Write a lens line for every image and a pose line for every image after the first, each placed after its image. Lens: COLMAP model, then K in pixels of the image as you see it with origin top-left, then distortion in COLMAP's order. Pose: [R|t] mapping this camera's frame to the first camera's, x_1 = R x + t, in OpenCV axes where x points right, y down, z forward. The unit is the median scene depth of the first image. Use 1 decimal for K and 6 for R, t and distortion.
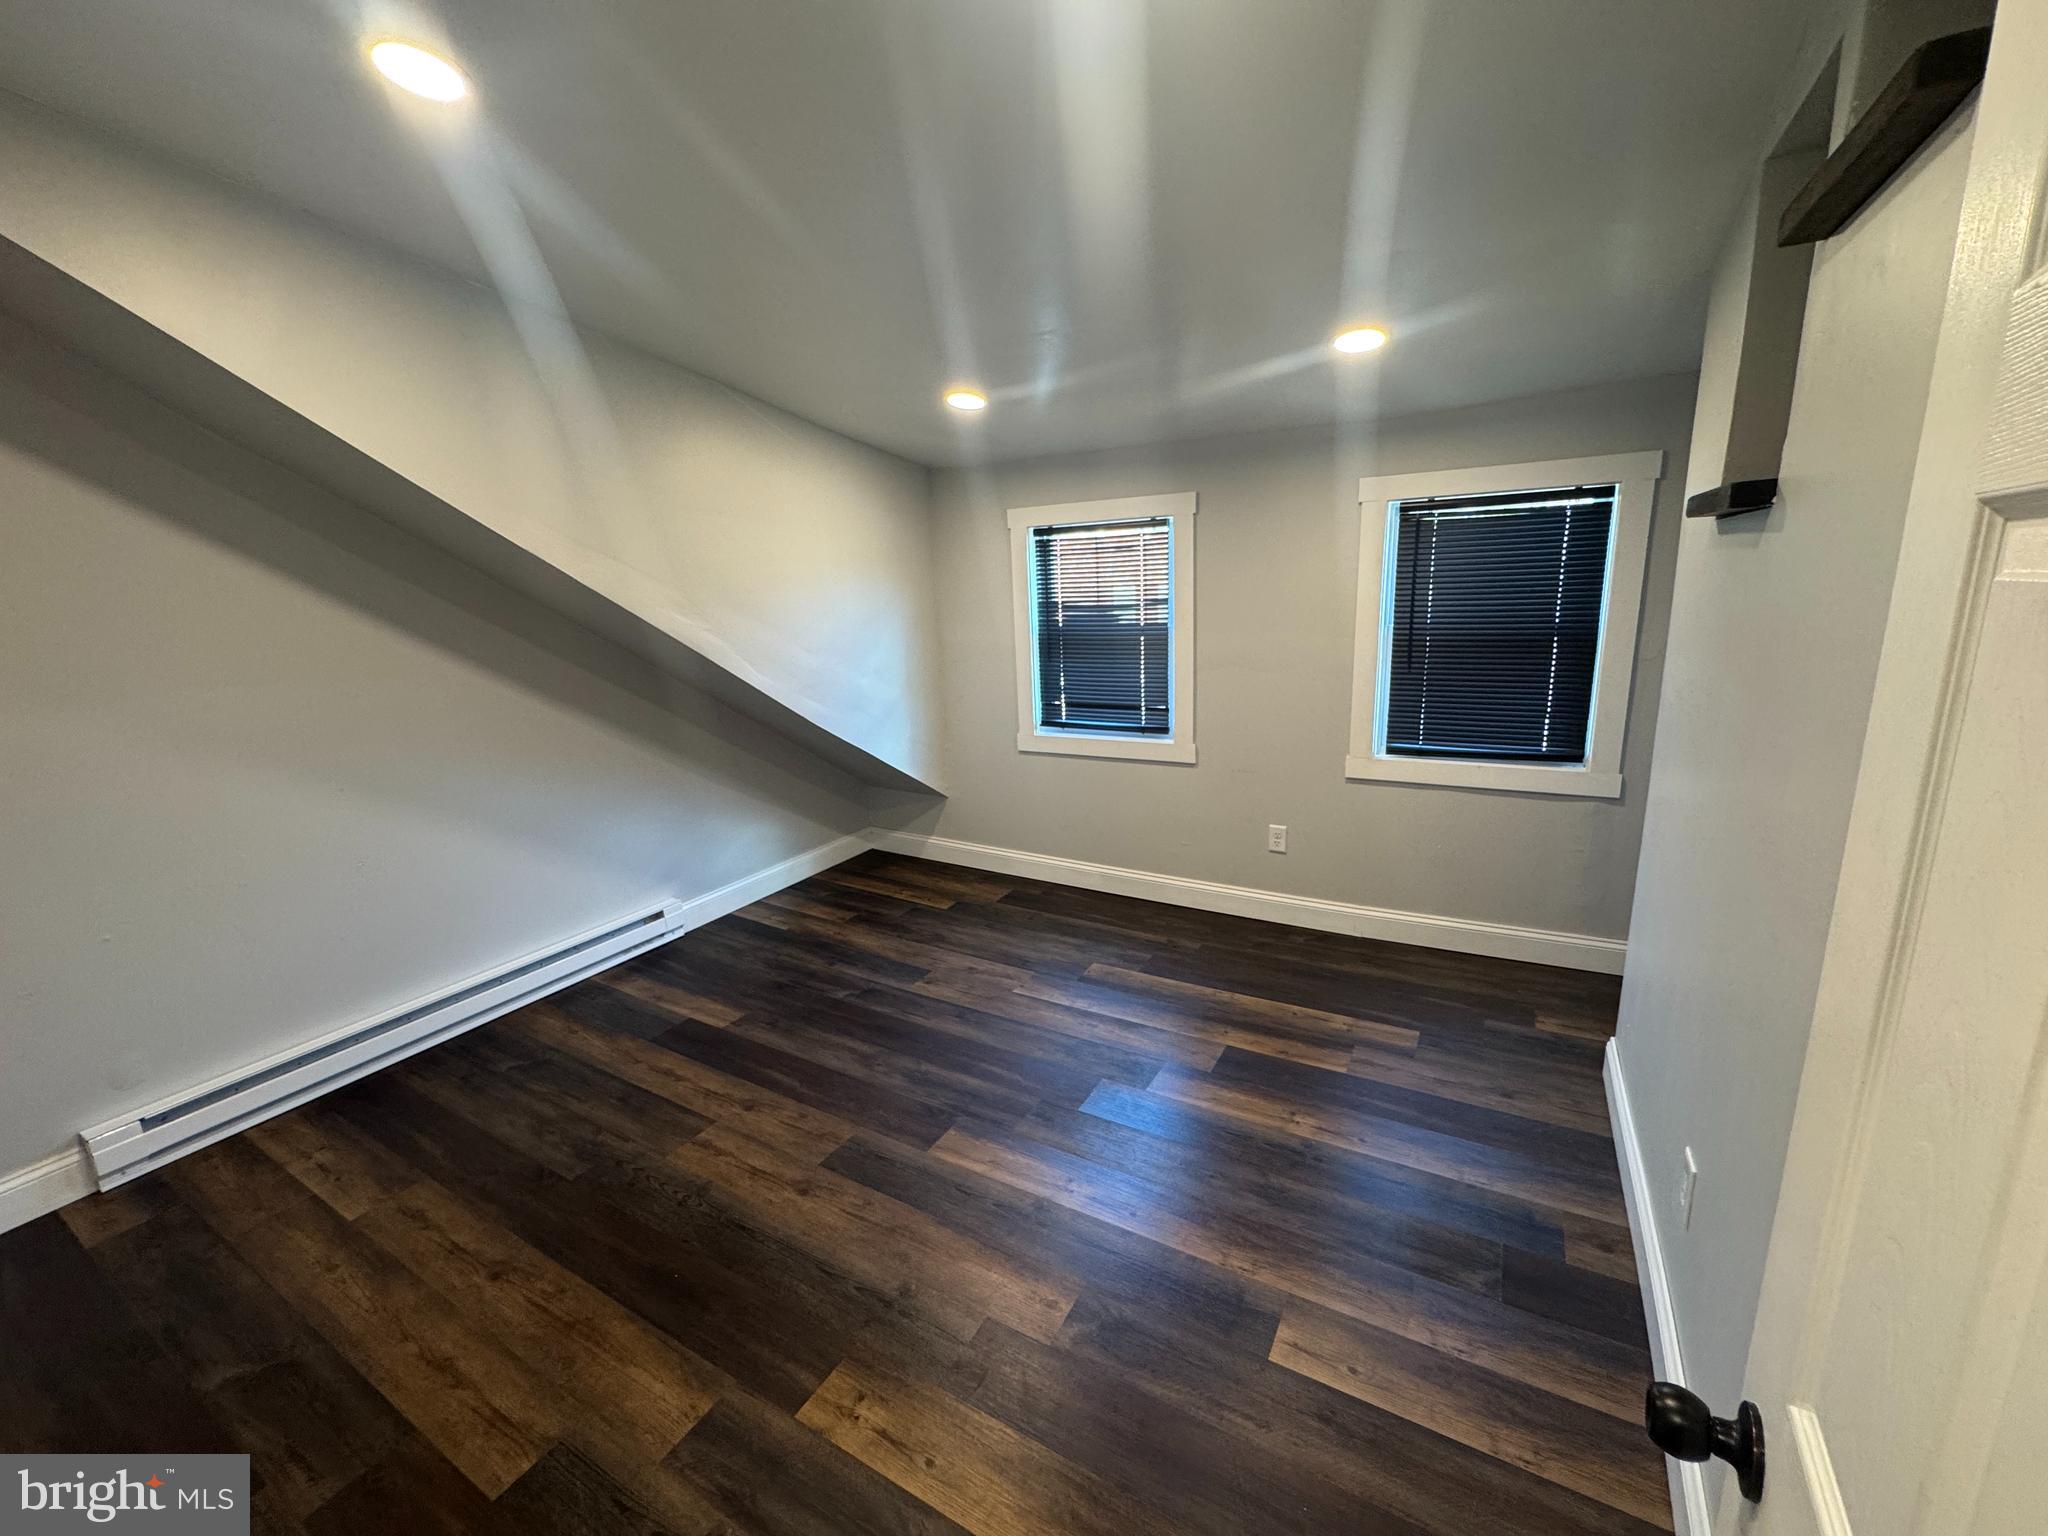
lens RADIAL K [[813.8, 0, 1020.2], [0, 813.8, 758.2], [0, 0, 1]] dist [-0.000478, -0.000132]
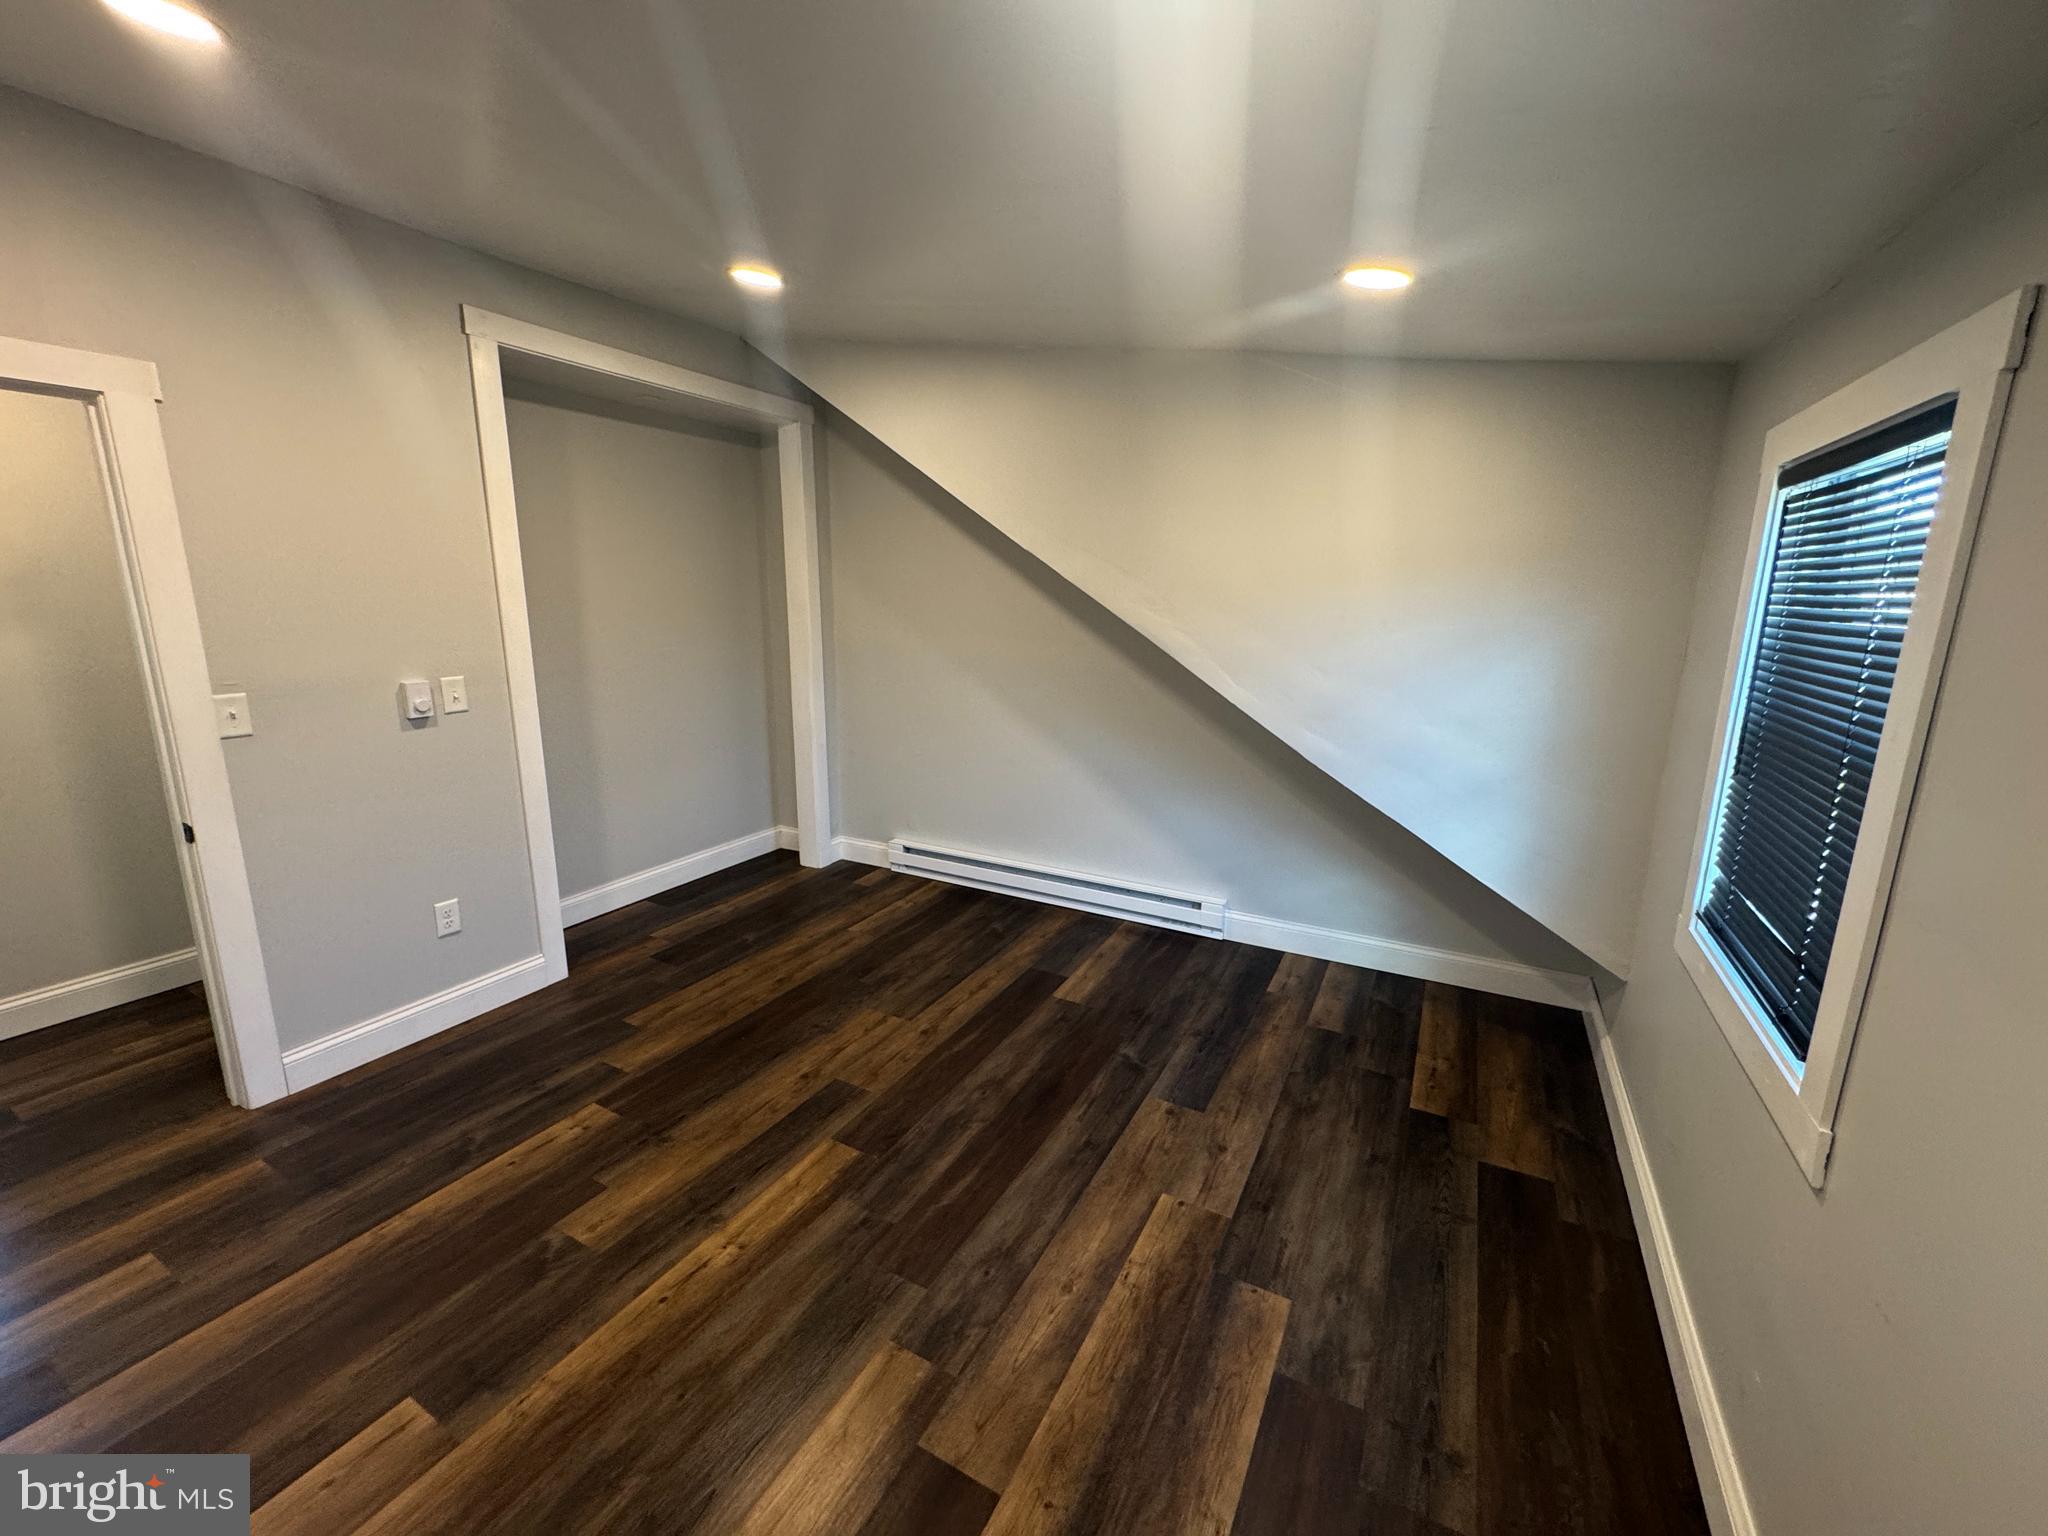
lens RADIAL K [[813.8, 0, 1020.2], [0, 813.8, 758.2], [0, 0, 1]] dist [-0.000478, -0.000132]
pose [[0.034153, 0.235735, -0.971217, 0.606906], [-0.217971, 0.950147, 0.222955, -0.197387], [0.975357, 0.204083, 0.083834, 0.820143]]
